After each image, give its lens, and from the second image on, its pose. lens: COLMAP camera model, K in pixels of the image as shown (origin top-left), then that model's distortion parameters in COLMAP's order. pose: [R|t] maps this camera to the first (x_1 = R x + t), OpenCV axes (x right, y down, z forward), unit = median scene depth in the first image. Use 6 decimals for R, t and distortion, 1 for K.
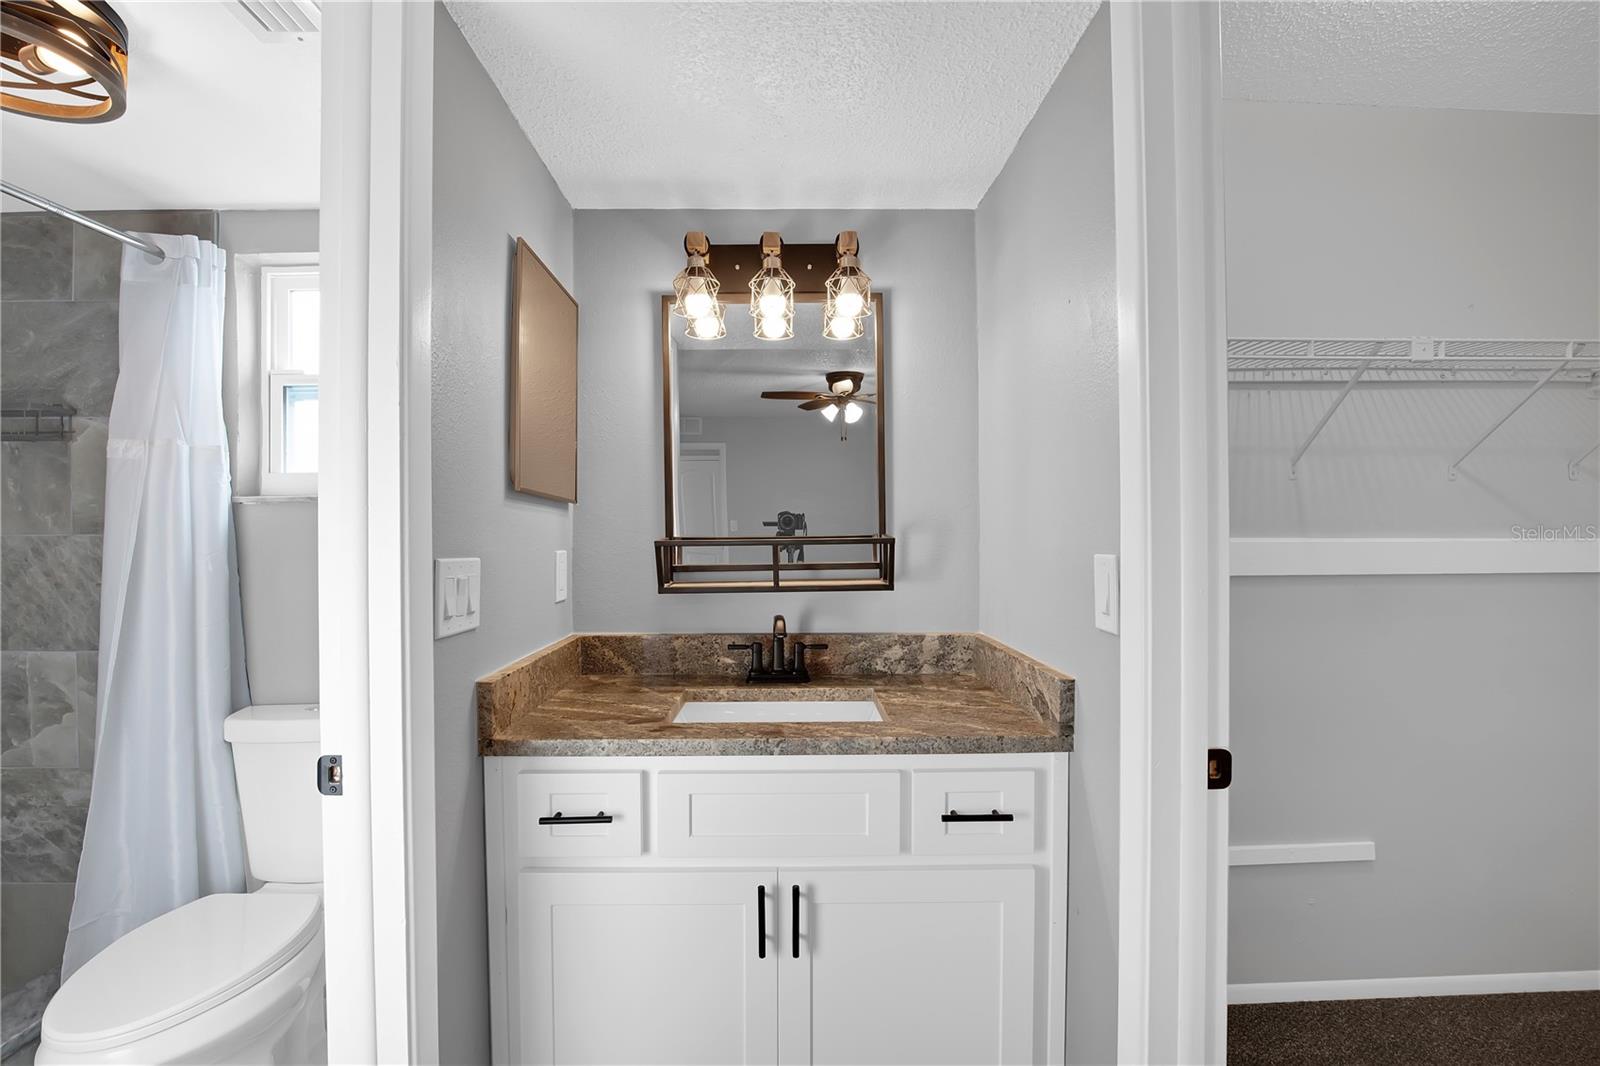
lens RADIAL K [[731.8, 0, 793.5], [0, 731.8, 530.6], [0, 0, 1]] dist [-0.018940, 0.002381]
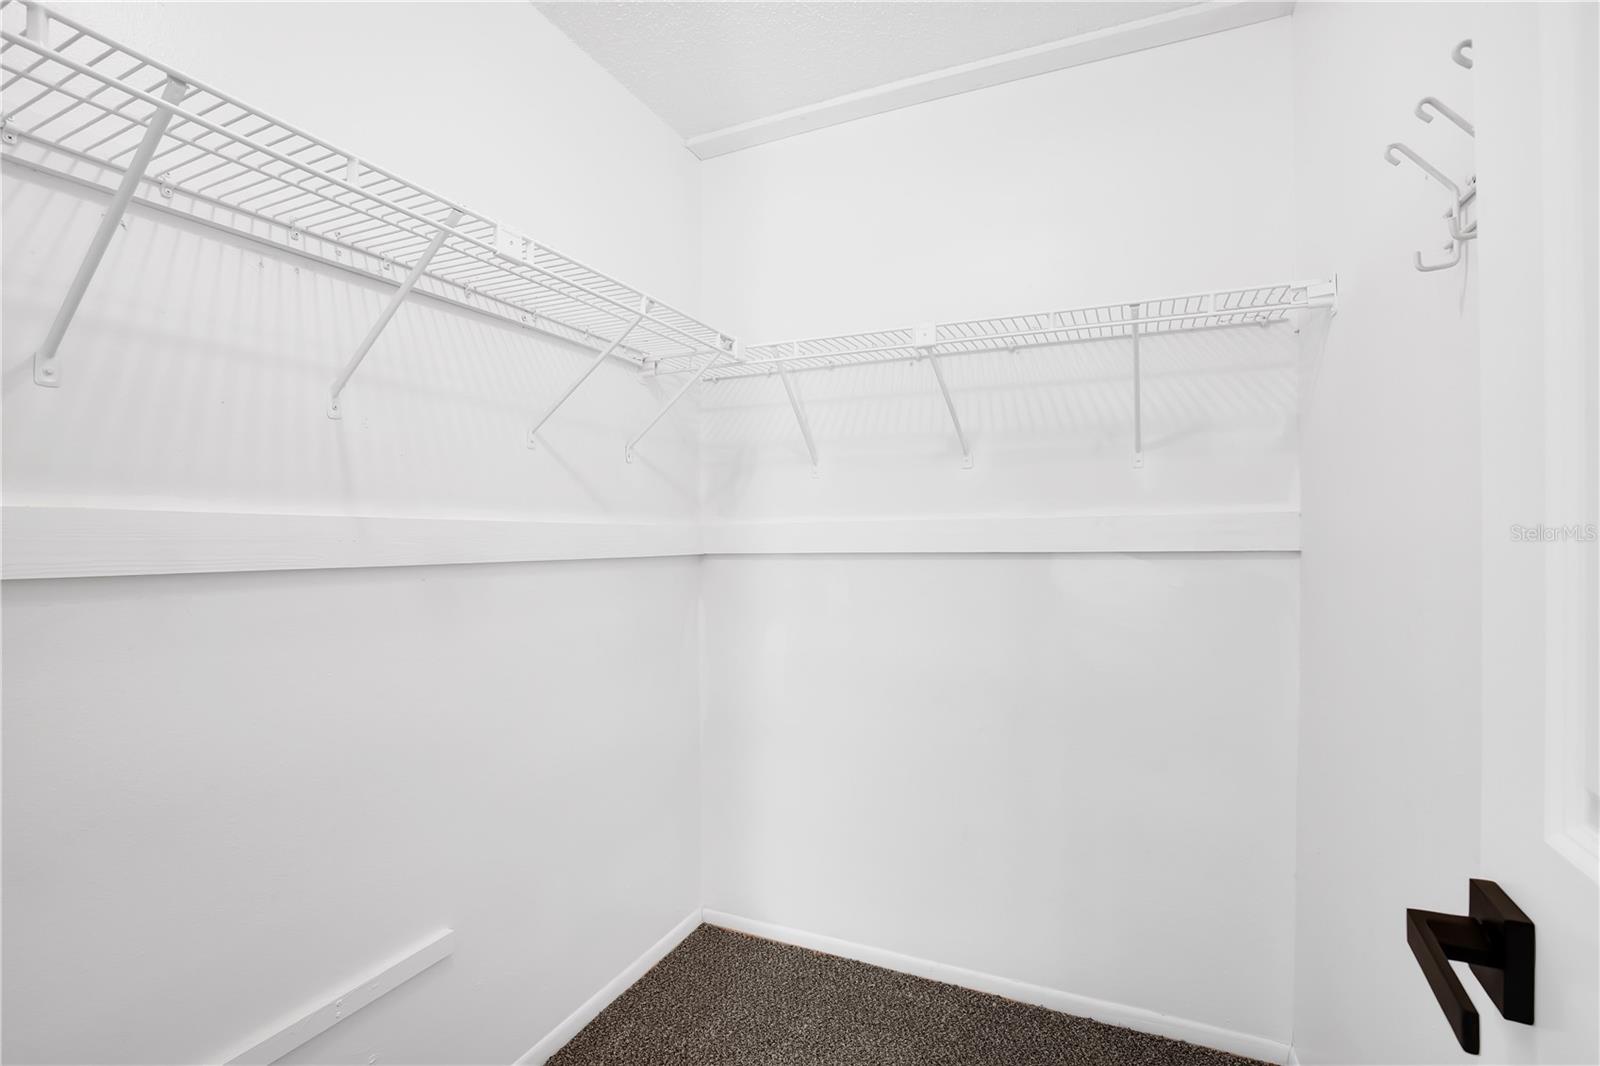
lens RADIAL K [[731.8, 0, 788.4], [0, 731.8, 537.7], [0, 0, 1]] dist [-0.018940, 0.002381]
pose [[0.446880, 0.004093, 0.894585, 0.304481], [-0.002192, 0.999992, -0.003481, 0.032968], [-0.894591, -0.000405, 0.446885, 0.371835]]
